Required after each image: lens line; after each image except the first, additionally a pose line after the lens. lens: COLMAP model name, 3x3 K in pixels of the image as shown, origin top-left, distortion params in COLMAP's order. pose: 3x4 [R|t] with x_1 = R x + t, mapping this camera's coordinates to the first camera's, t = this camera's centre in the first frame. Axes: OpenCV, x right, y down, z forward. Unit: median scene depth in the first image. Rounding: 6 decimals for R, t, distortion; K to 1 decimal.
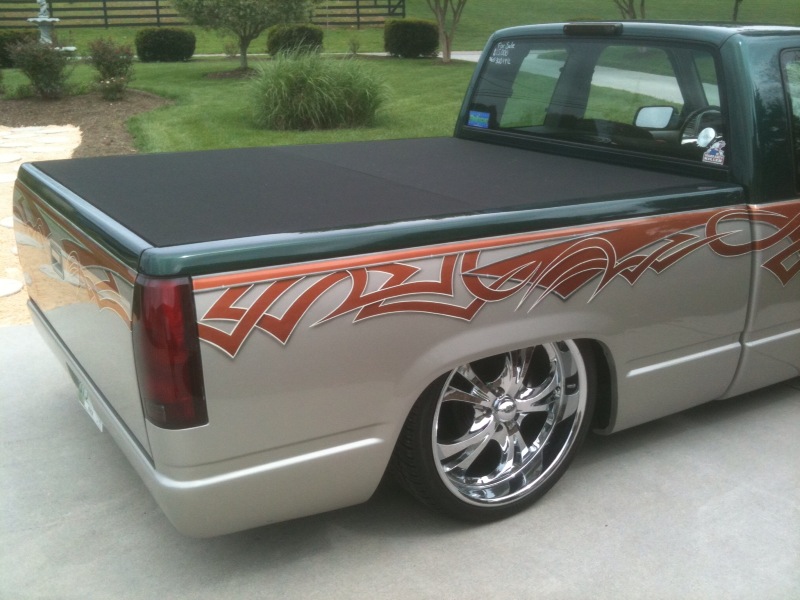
lens RADIAL K [[860.2, 0, 400.0], [0, 860.2, 300.0], [0, 0, 1]] dist [0.029448, -0.002365]
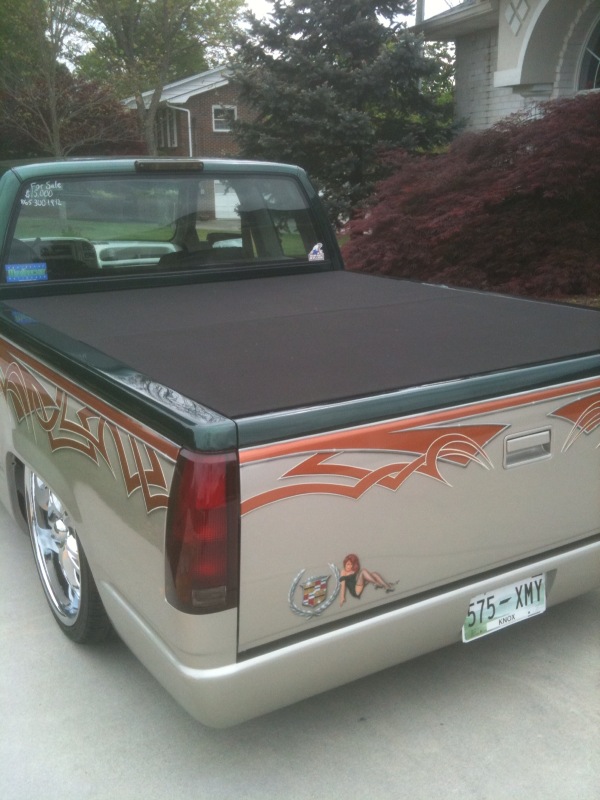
lens RADIAL K [[860.2, 0, 300.0], [0, 860.2, 400.0], [0, 0, 1]] dist [0.029448, -0.002365]
pose [[0.009851, -0.277828, 0.960580, -1.221490], [0.303519, 0.916136, 0.261861, -0.381200], [-0.952774, 0.288975, 0.093351, 1.133157]]
